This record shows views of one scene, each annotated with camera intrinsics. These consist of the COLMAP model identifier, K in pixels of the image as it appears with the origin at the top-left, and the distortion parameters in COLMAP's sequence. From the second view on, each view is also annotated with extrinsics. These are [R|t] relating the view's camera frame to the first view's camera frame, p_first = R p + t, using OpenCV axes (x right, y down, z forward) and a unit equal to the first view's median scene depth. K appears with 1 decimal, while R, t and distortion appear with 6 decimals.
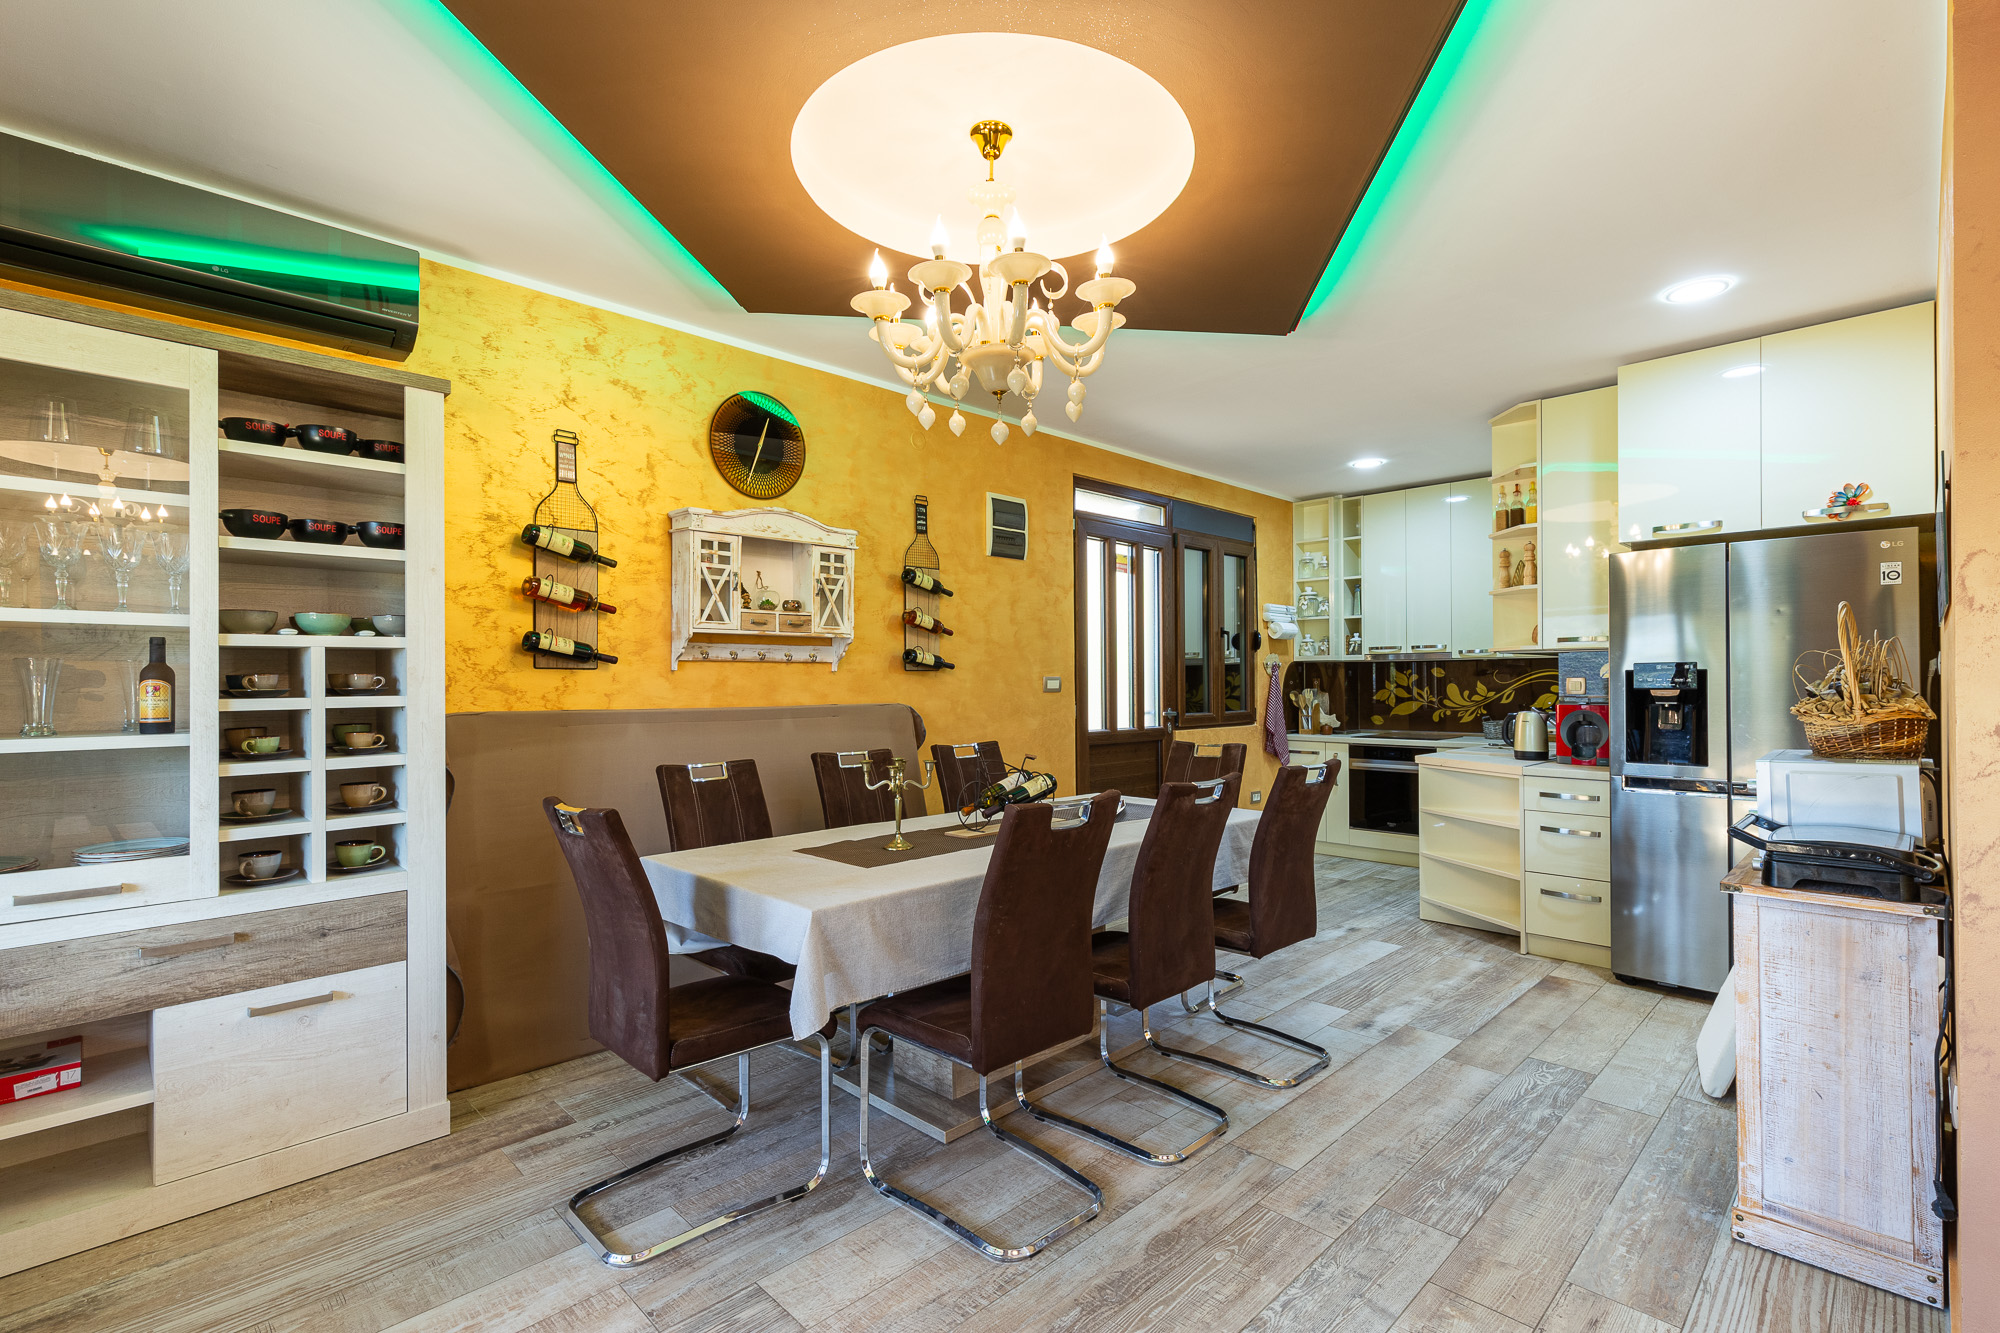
lens RADIAL K [[899.9, 0, 1011.7], [0, 899.9, 668.5], [0, 0, 1]] dist [0.008919, -0.001367]
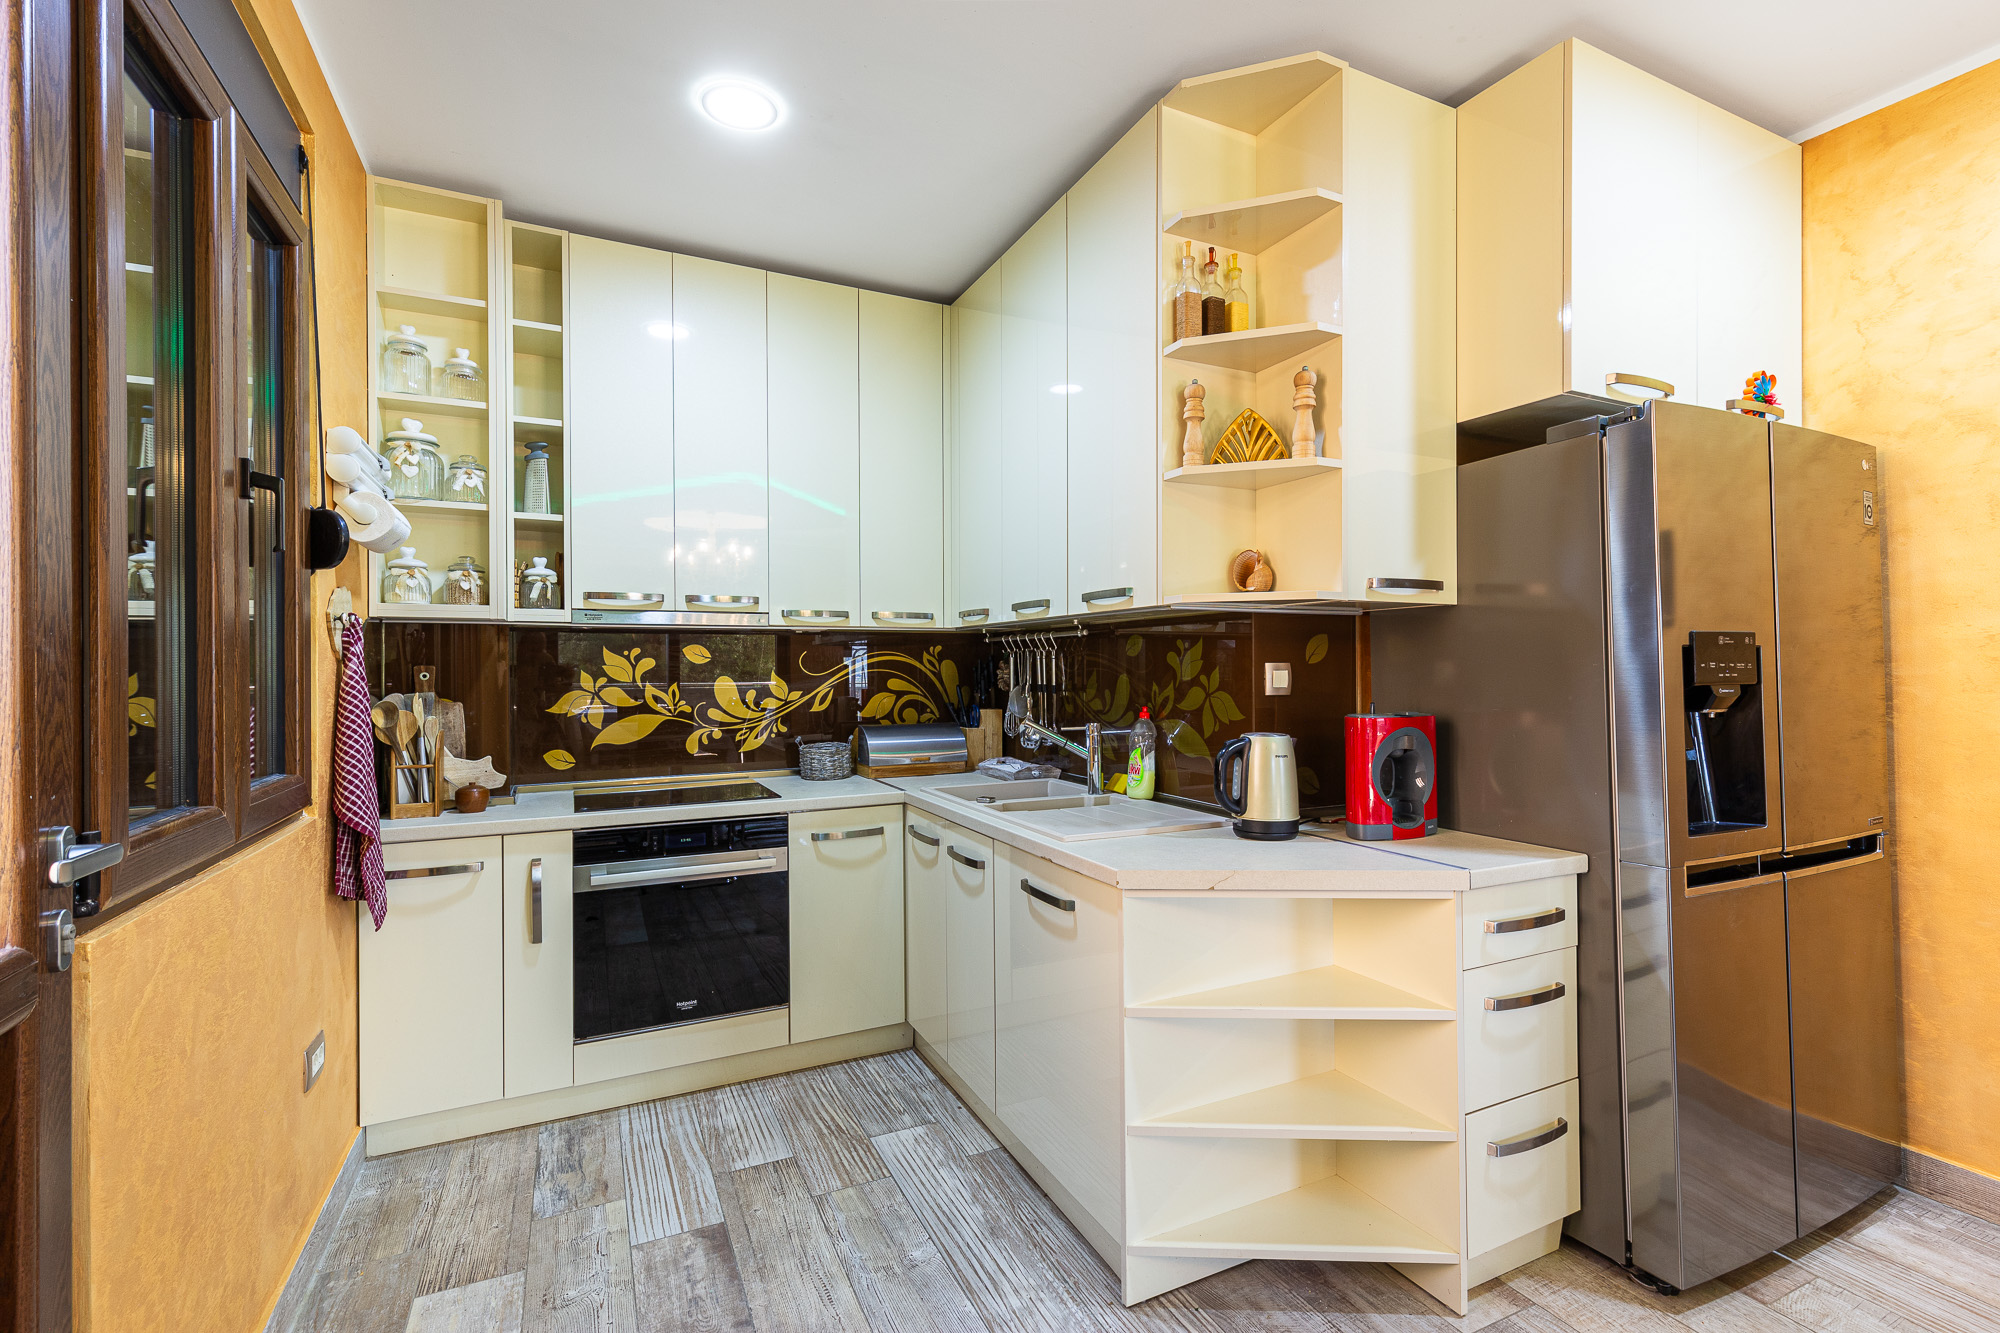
lens RADIAL K [[899.9, 0, 1012.6], [0, 899.9, 663.4], [0, 0, 1]] dist [0.008919, -0.001367]
pose [[0.325544, 0.005585, 0.945510, 0.060133], [-0.009199, 0.999954, -0.002739, 0.009336], [-0.945482, -0.007806, 0.325580, 0.673313]]
